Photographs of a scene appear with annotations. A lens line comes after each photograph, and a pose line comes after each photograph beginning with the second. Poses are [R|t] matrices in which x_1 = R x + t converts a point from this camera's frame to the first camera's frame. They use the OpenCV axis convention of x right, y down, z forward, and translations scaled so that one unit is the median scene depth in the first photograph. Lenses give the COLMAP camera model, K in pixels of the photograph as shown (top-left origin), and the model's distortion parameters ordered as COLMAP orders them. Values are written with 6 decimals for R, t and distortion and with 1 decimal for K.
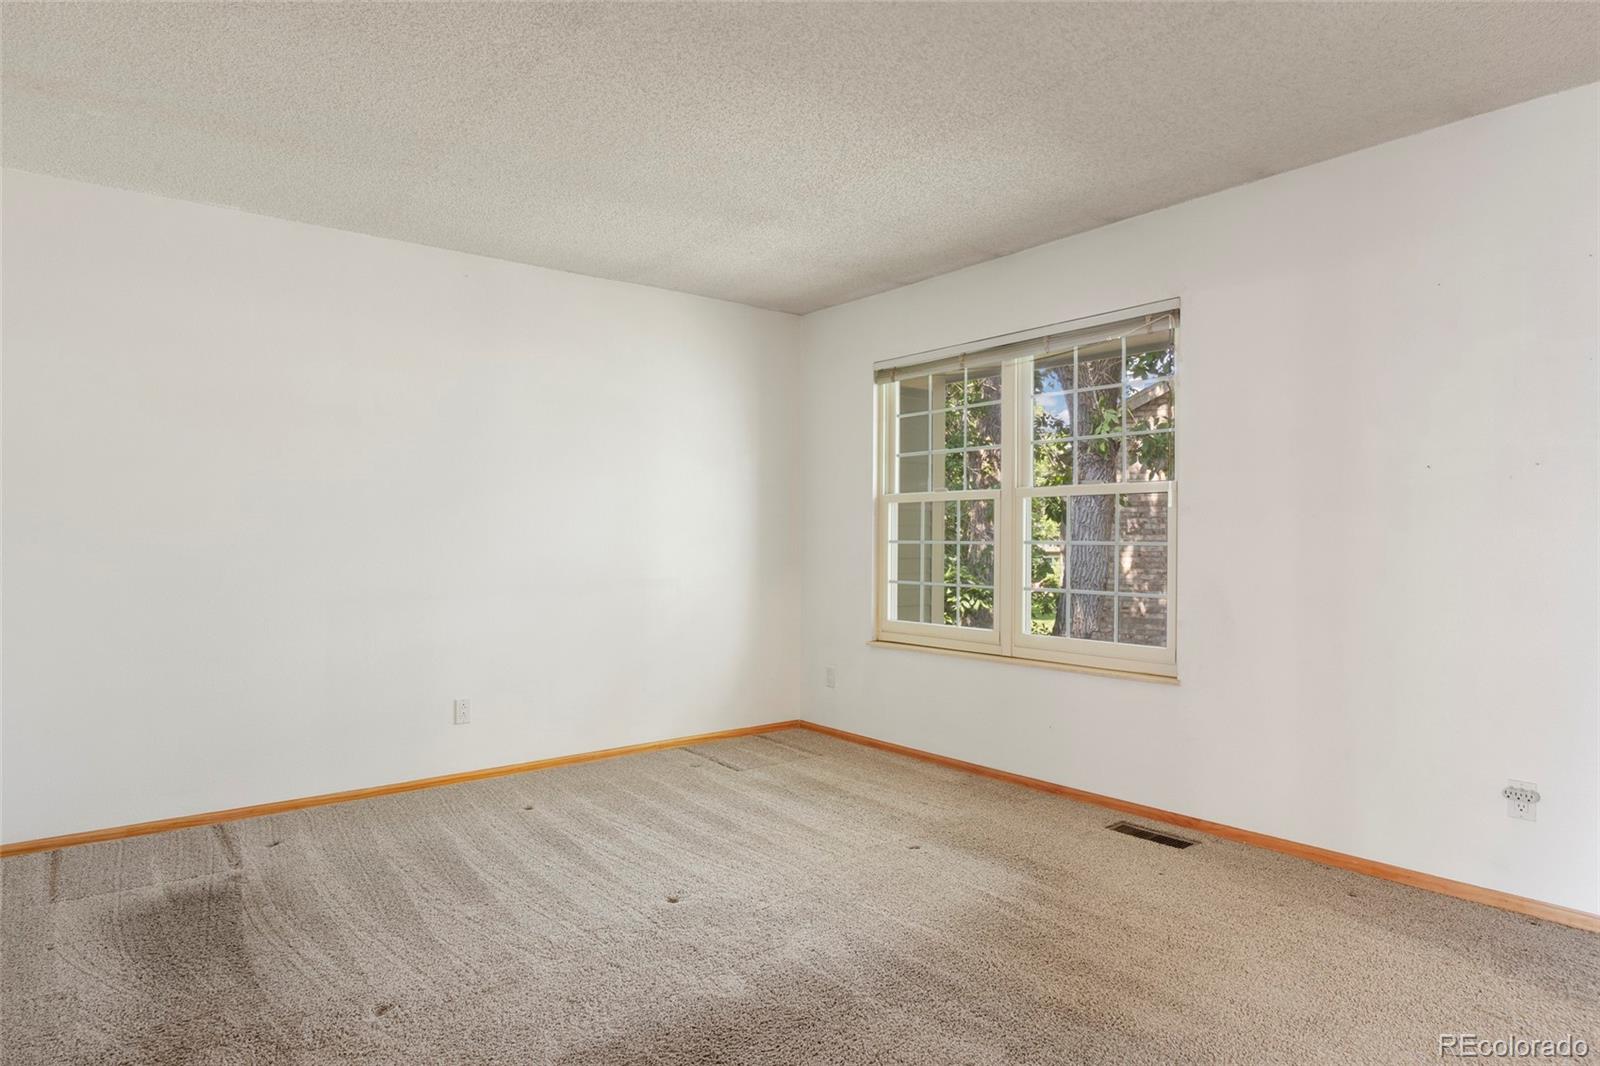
lens RADIAL K [[935.8, 0, 807.8], [0, 935.8, 539.1], [0, 0, 1]] dist [0.000435, 0.000774]
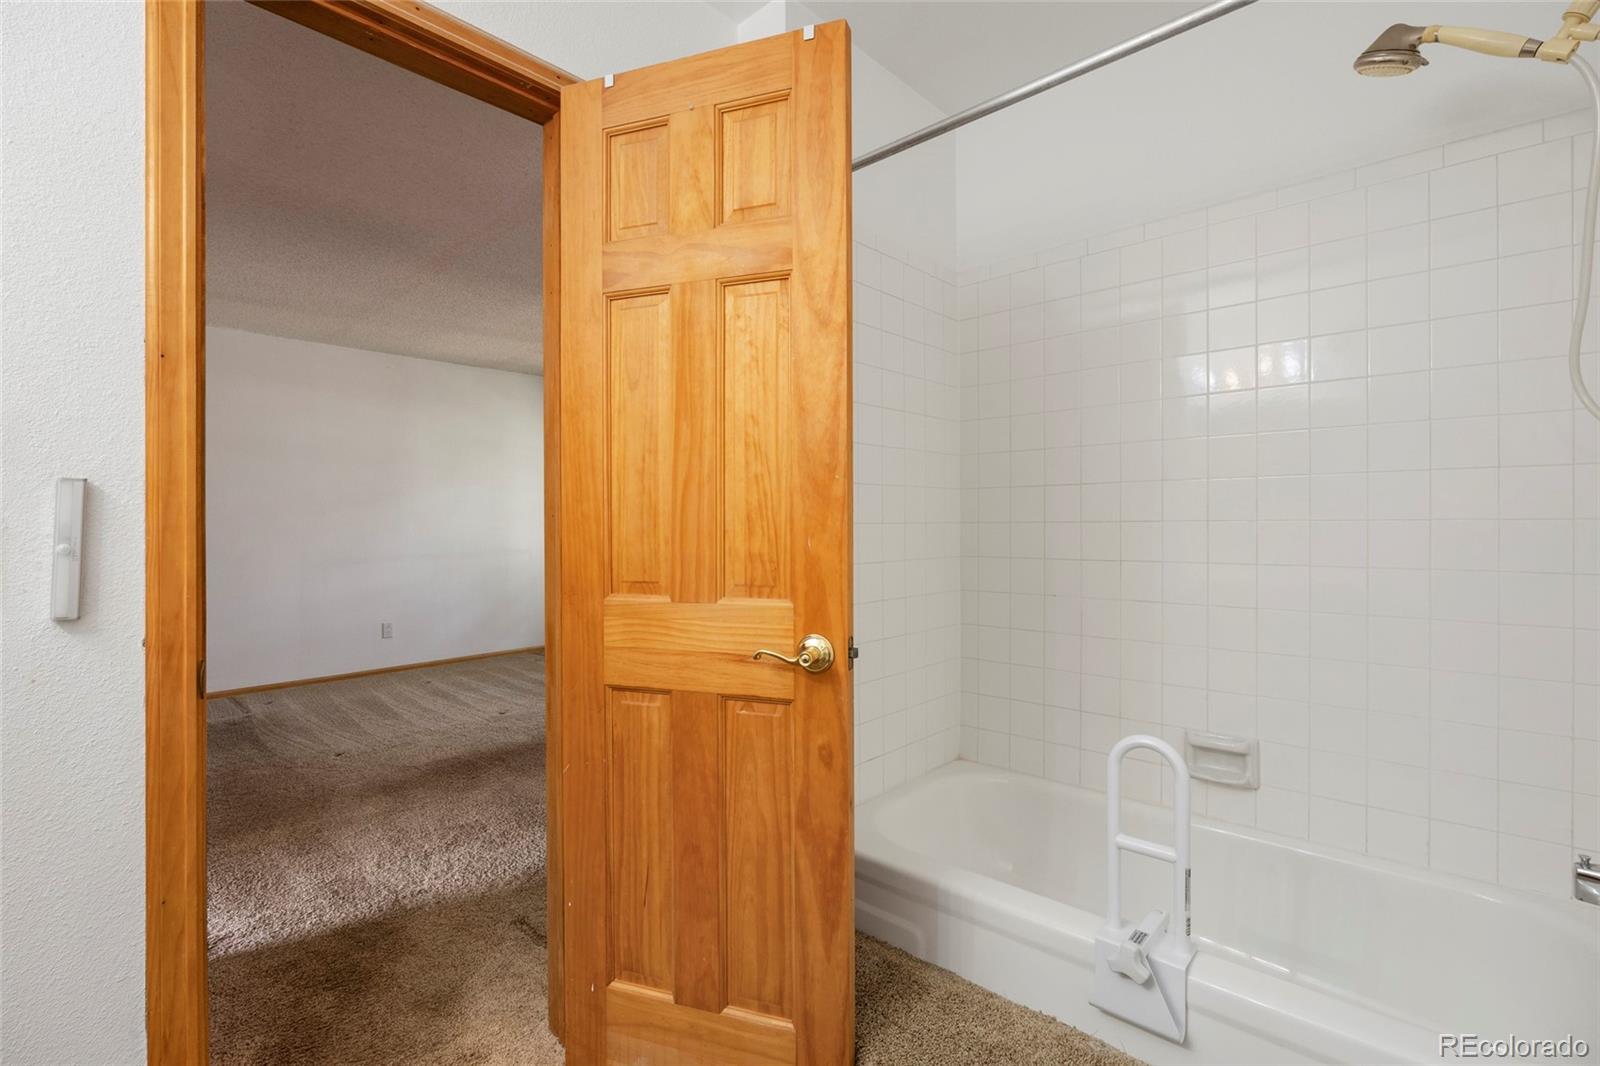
lens RADIAL K [[712.2, 0, 804.3], [0, 712.2, 521.4], [0, 0, 1]] dist [-0.013455, 0.001635]
pose [[0.986697, -0.006961, 0.162423, 0.179246], [0.008133, 0.999945, -0.006554, 0.006255], [-0.162368, 0.007788, 0.986699, -0.411990]]
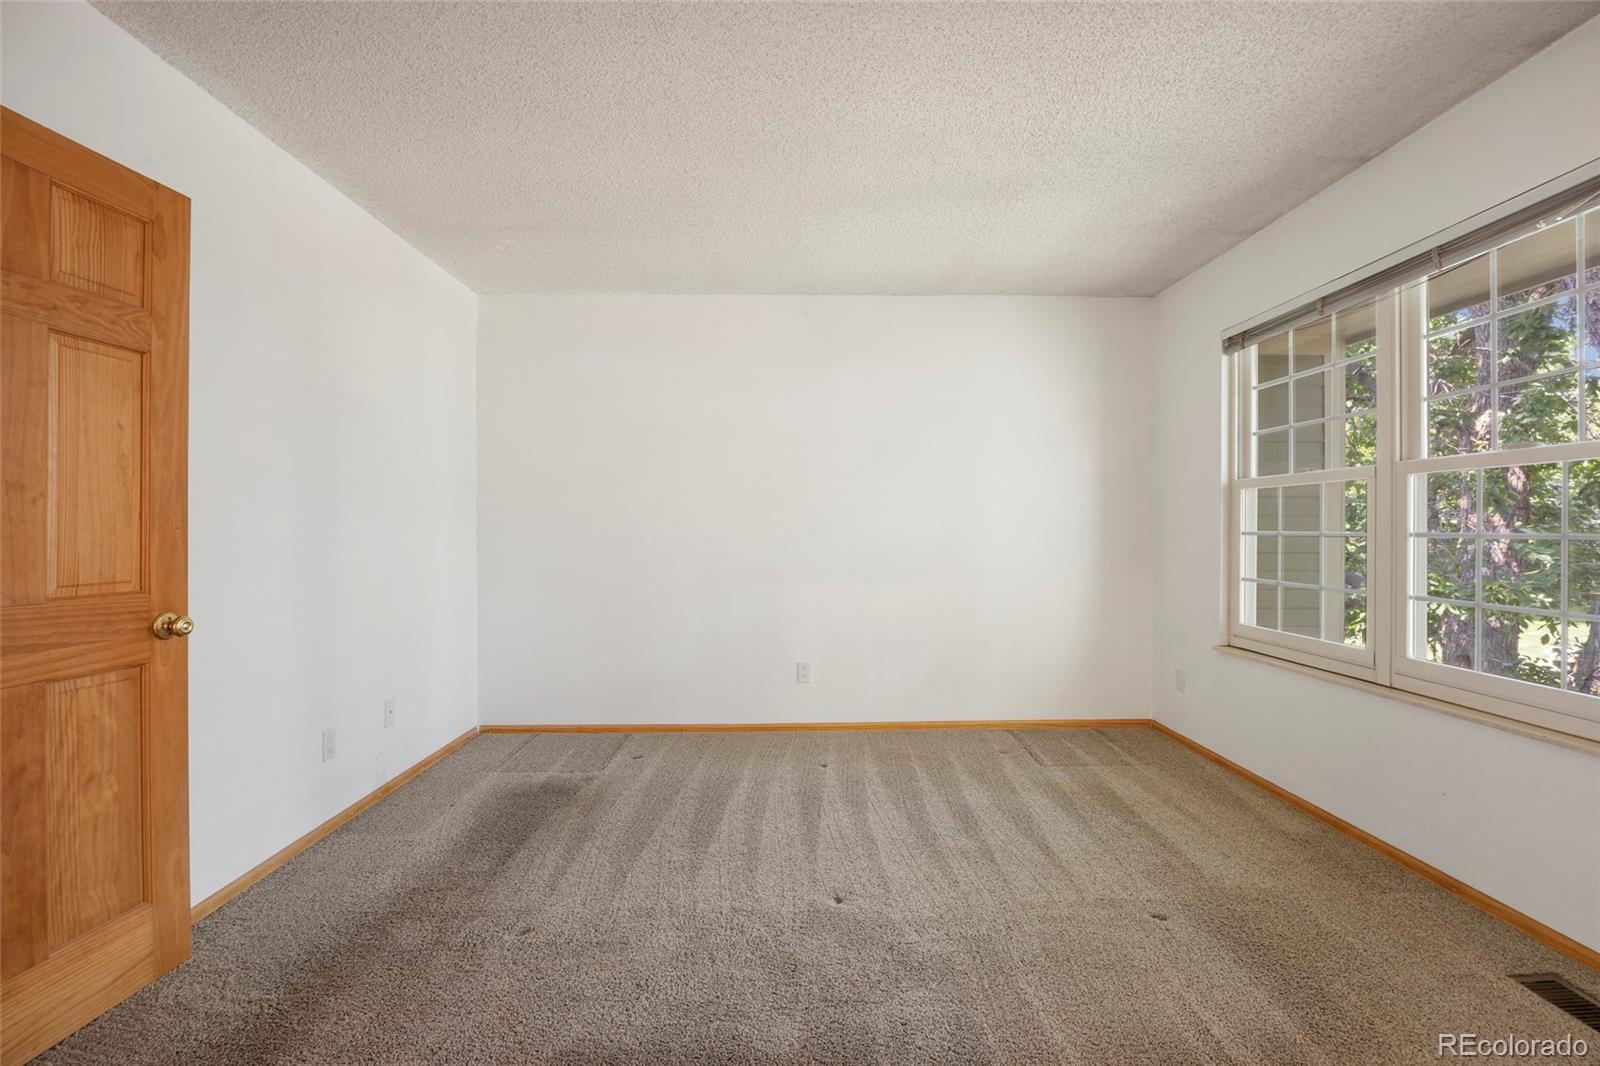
lens RADIAL K [[712.2, 0, 790.4], [0, 712.2, 529.6], [0, 0, 1]] dist [-0.013455, 0.001635]
pose [[0.791335, -0.002006, -0.611379, 0.209228], [0.000918, 0.999997, -0.002093, 0.000396], [0.611382, 0.001095, 0.791335, 0.295094]]
